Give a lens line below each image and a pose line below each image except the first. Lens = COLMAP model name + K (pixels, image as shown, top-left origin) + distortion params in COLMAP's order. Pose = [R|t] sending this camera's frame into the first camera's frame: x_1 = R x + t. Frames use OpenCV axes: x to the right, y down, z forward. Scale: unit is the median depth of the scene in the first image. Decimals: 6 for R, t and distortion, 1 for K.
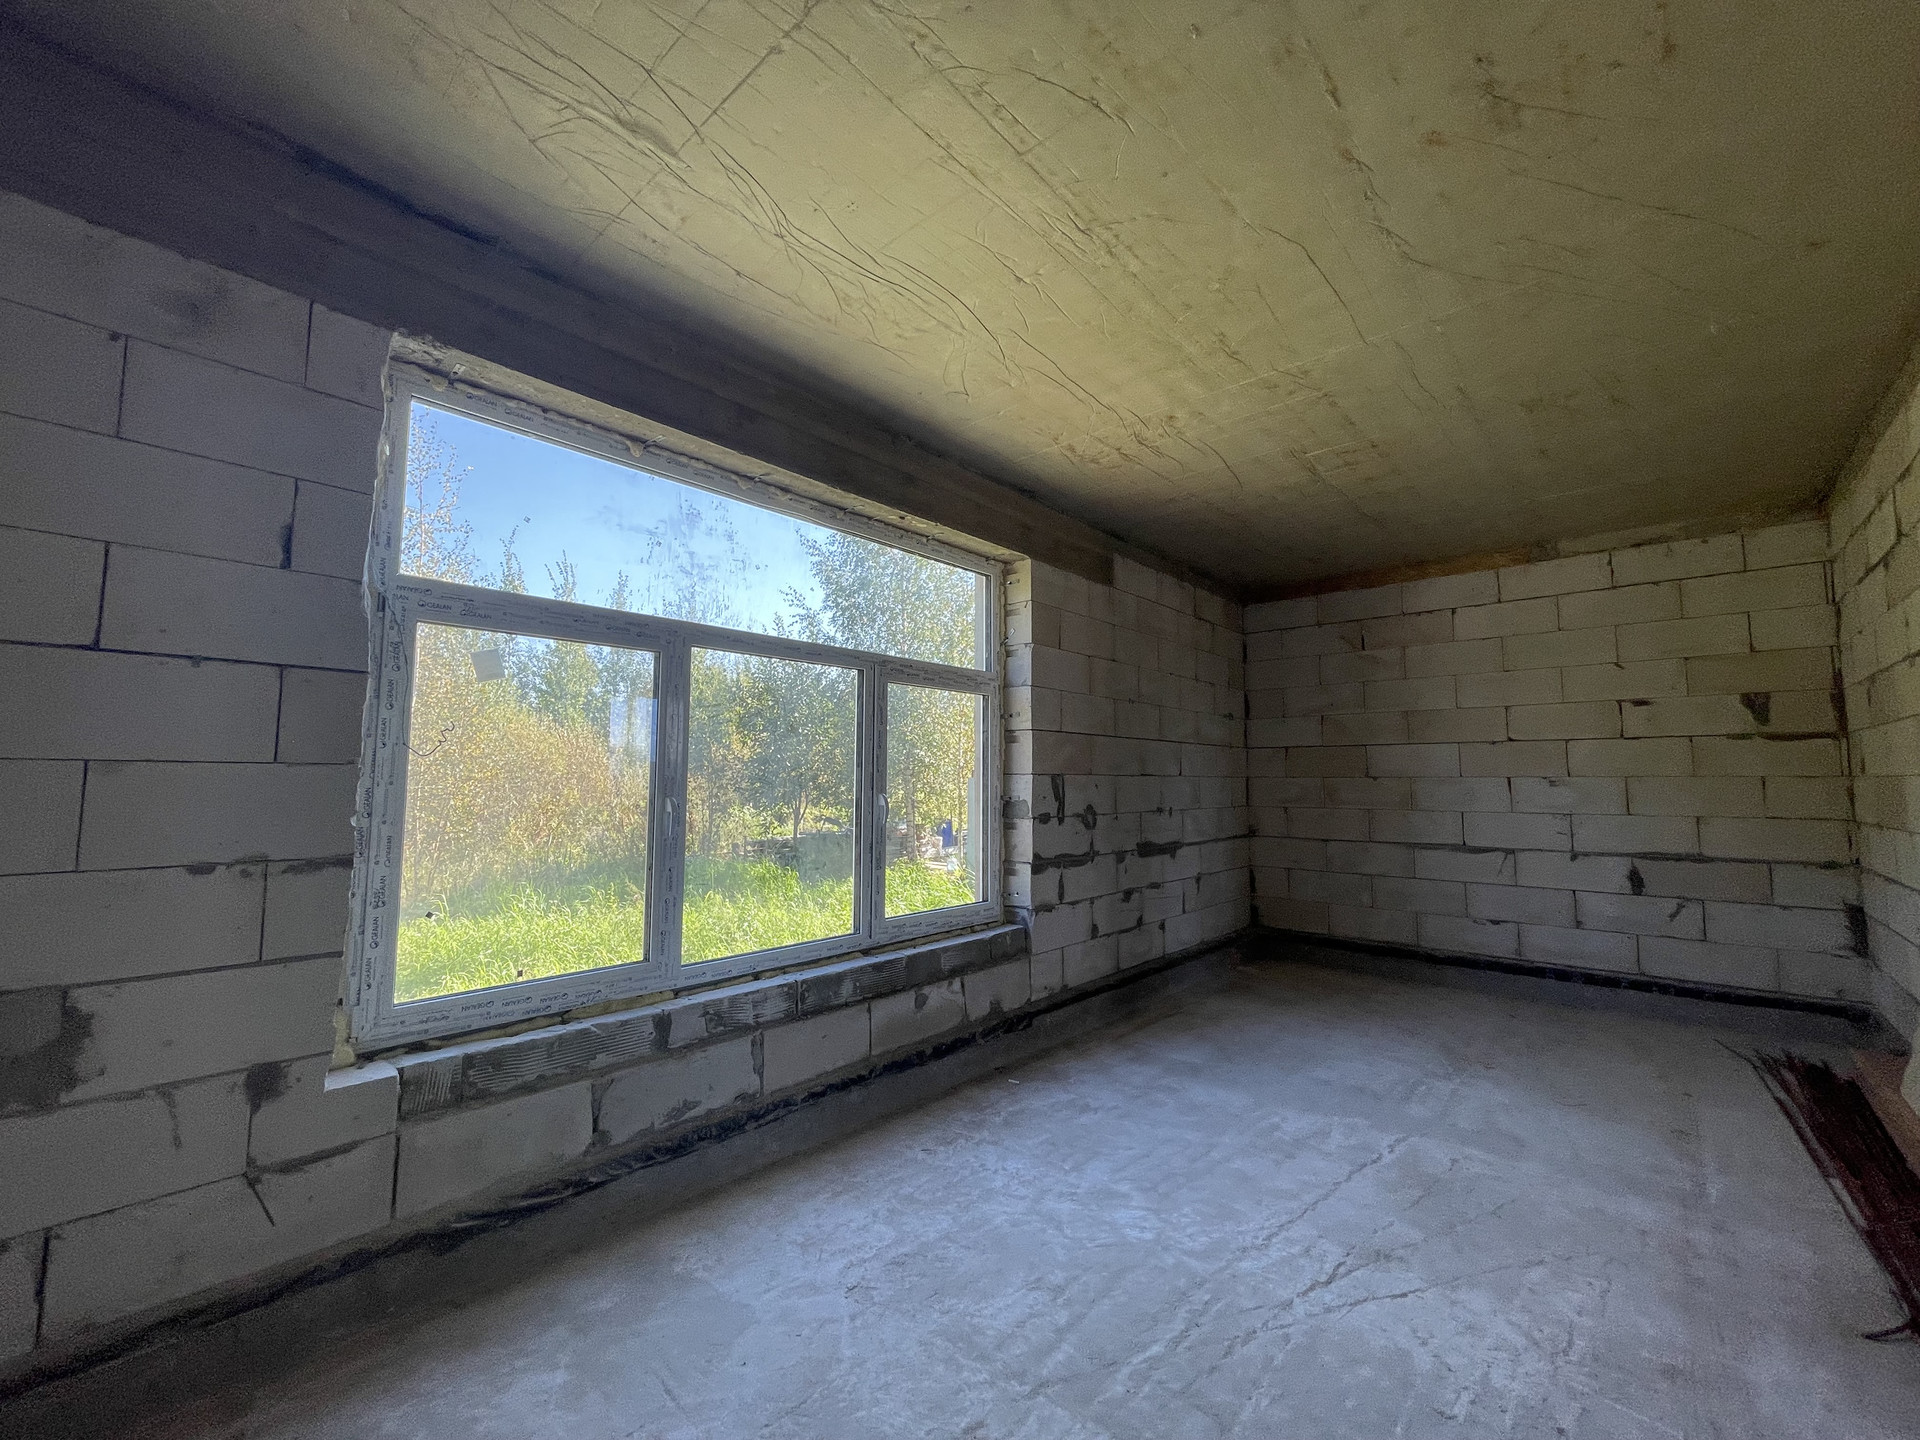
lens RADIAL K [[772.9, 0, 959.5], [0, 772.9, 715.3], [0, 0, 1]] dist [-0.003358, -0.000035]
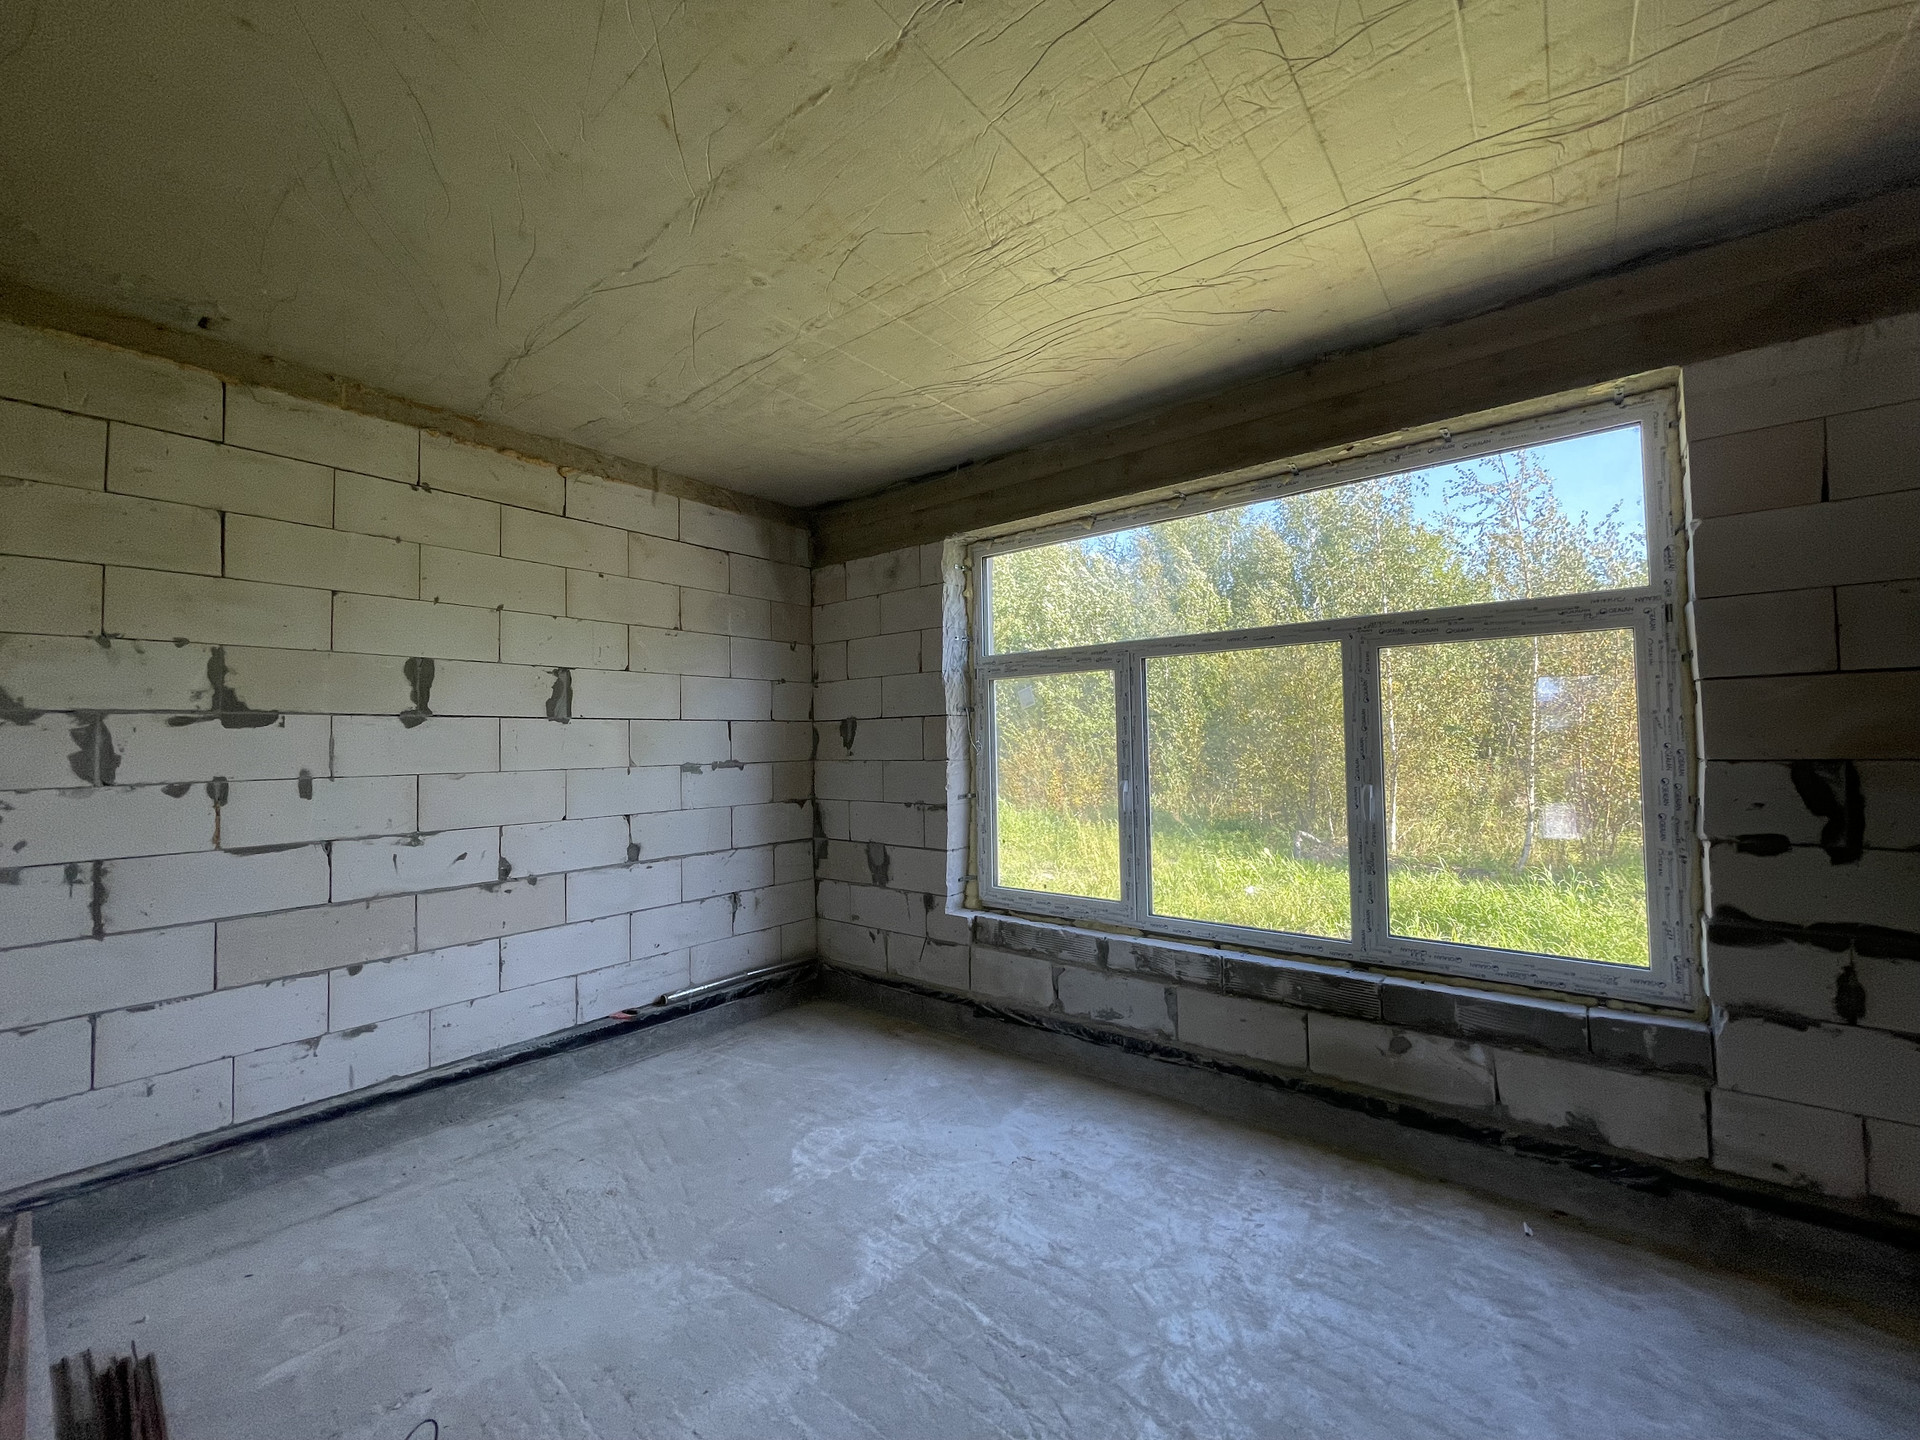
lens RADIAL K [[772.9, 0, 959.3], [0, 772.9, 715.9], [0, 0, 1]] dist [-0.003358, -0.000035]
pose [[0.054551, -0.038886, -0.997754, 0.896364], [0.102497, 0.994181, -0.033142, 0.012299], [0.993236, -0.100459, 0.058219, 0.651749]]
